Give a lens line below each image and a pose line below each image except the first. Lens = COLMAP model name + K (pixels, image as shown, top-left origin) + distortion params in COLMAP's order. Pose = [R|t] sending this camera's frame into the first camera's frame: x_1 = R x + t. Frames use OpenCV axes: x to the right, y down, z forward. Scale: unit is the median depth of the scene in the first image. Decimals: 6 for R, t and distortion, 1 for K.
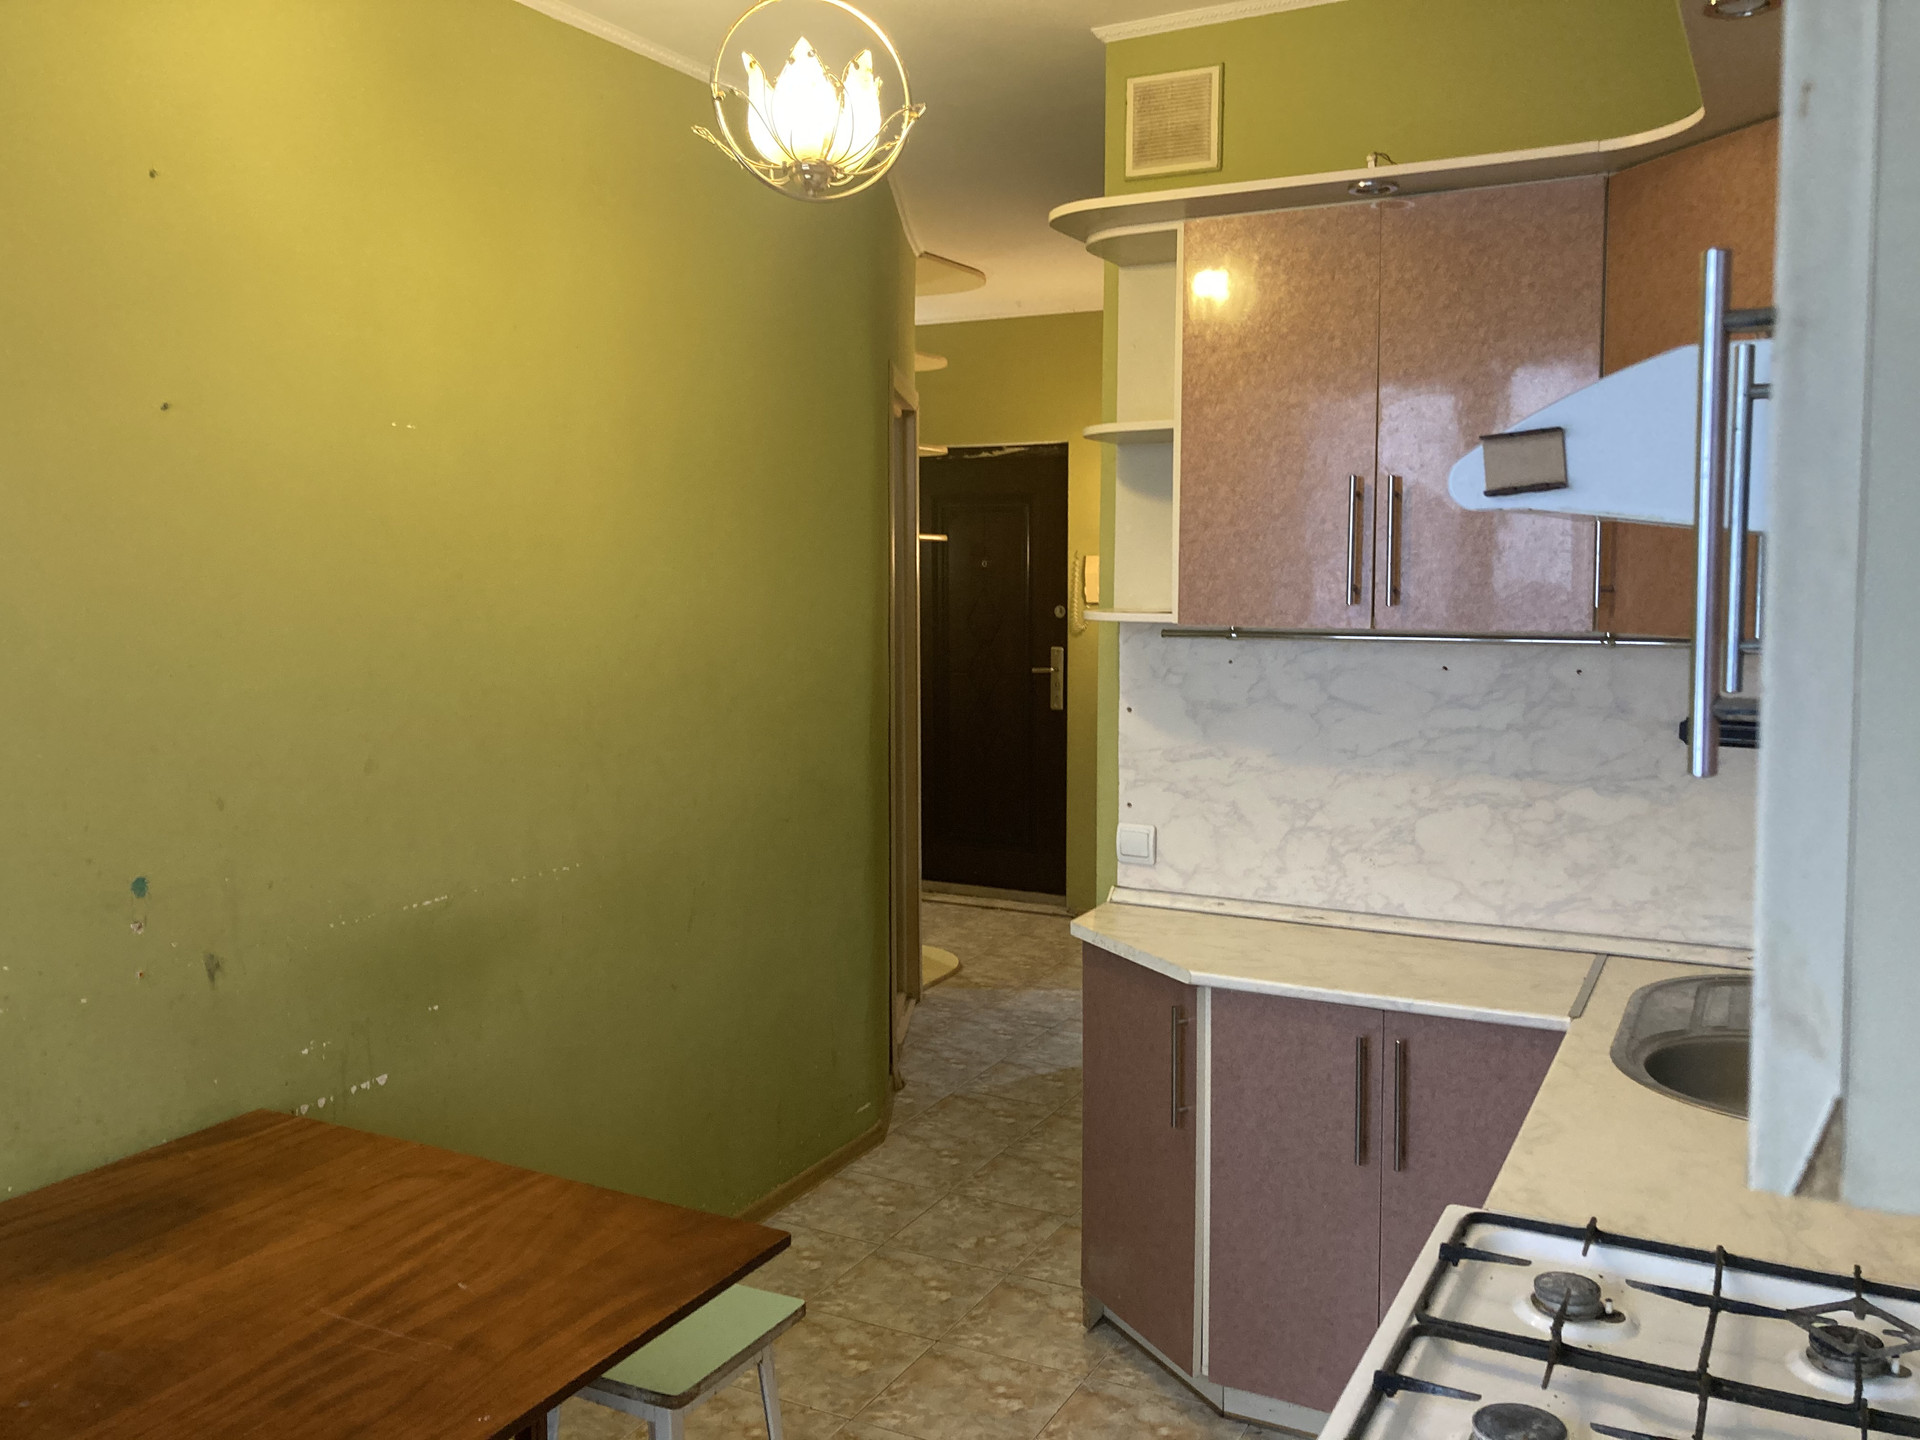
lens RADIAL K [[1567.7, 0, 960.3], [0, 1567.7, 711.1], [0, 0, 1]] dist [0.012885, -0.013568]
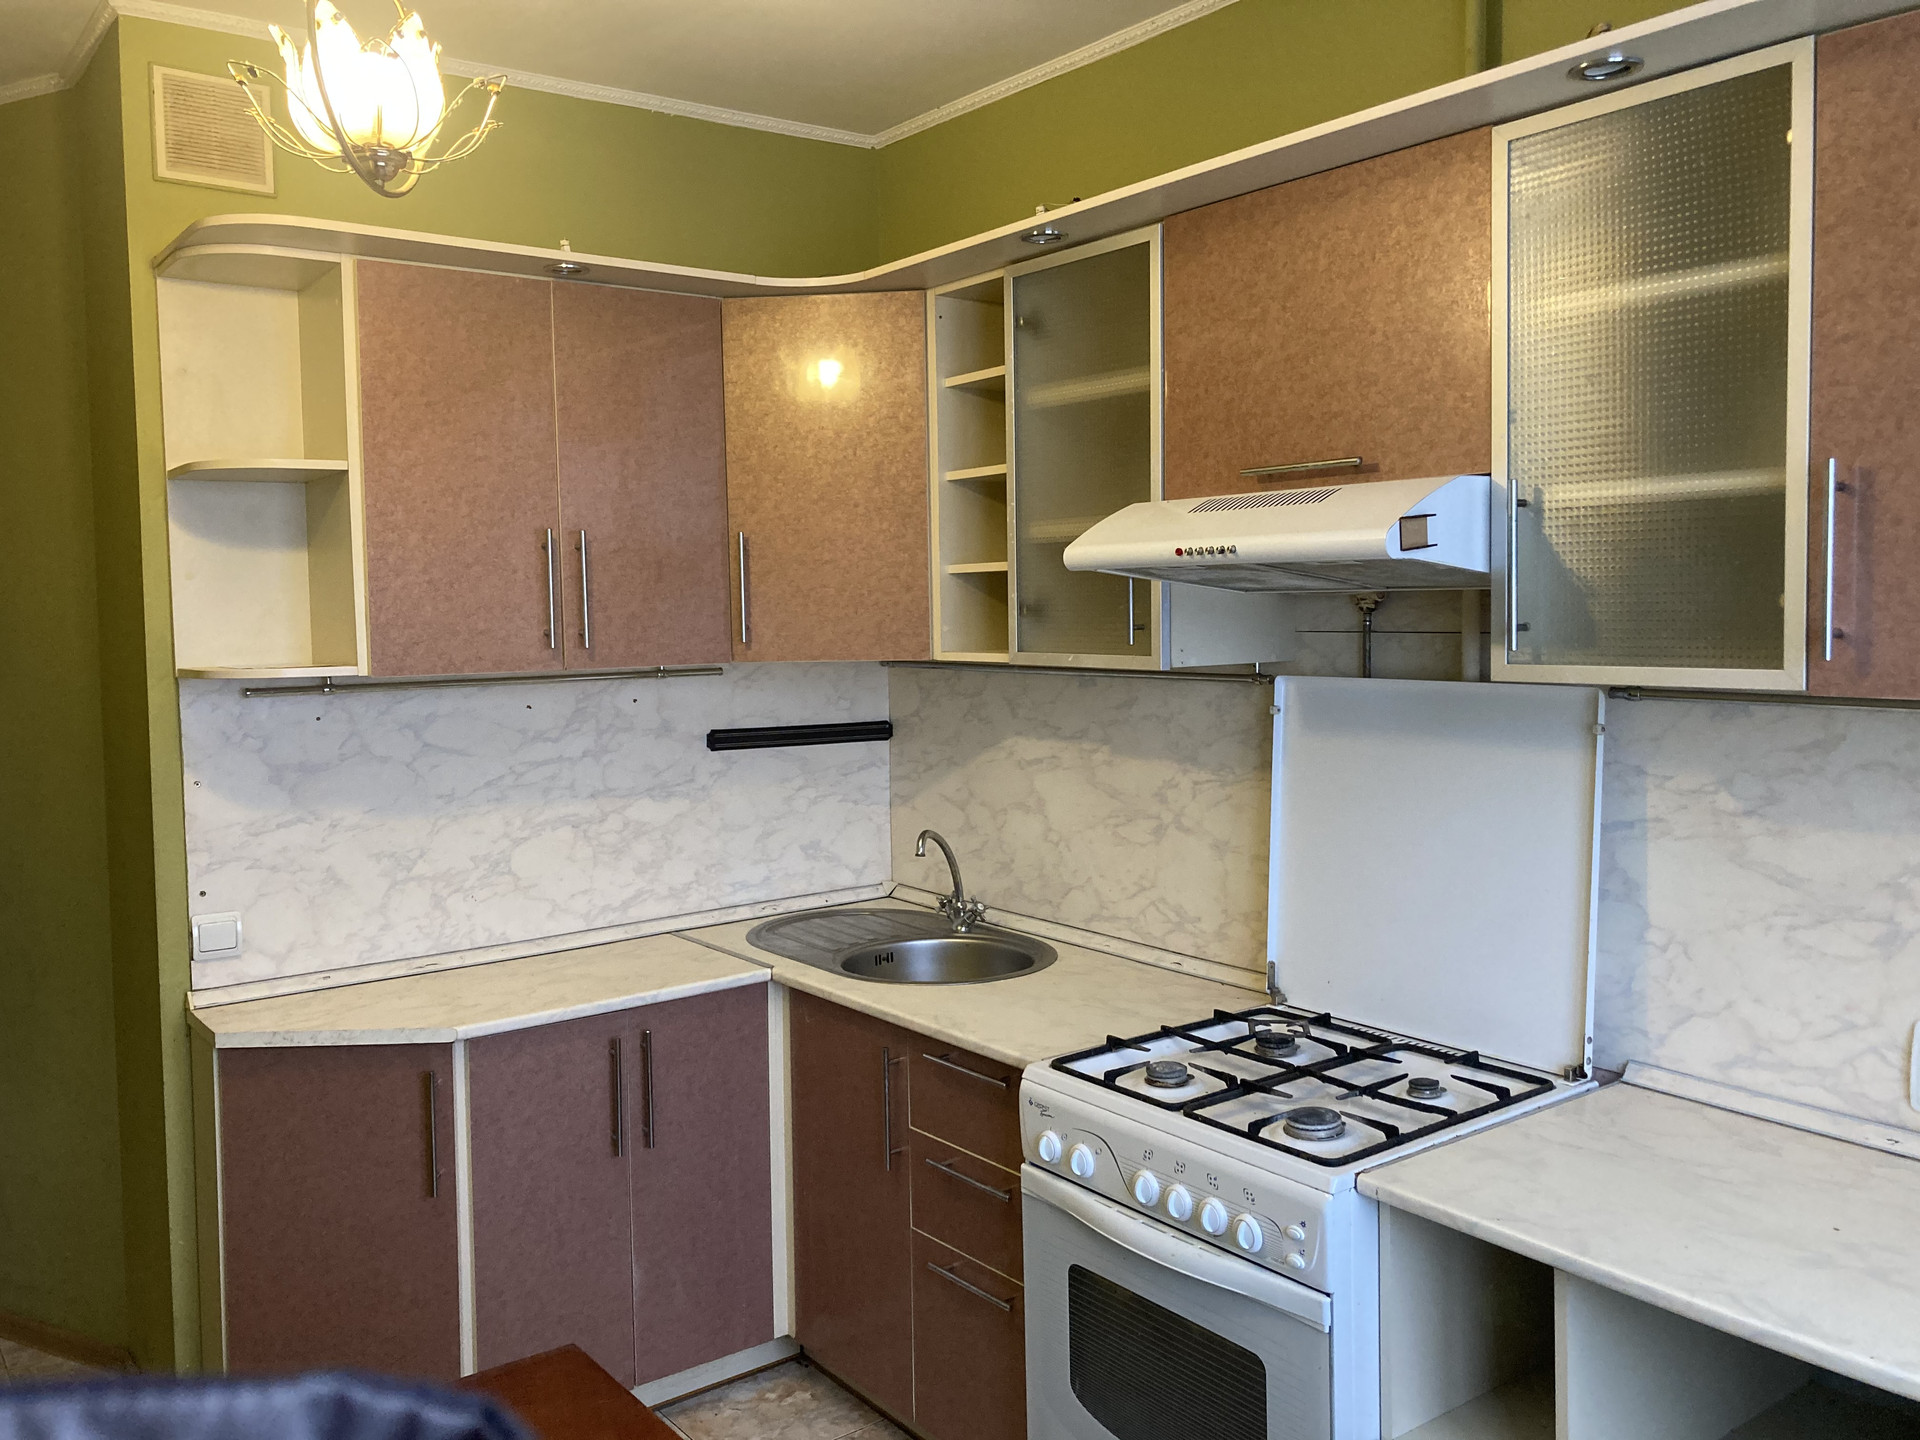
lens RADIAL K [[1567.7, 0, 962.2], [0, 1567.7, 718.5], [0, 0, 1]] dist [0.012885, -0.013568]
pose [[0.407508, -0.071044, 0.910434, -0.557740], [0.106730, 0.993842, 0.029780, -0.019545], [-0.906943, 0.085035, 0.412581, 0.272321]]
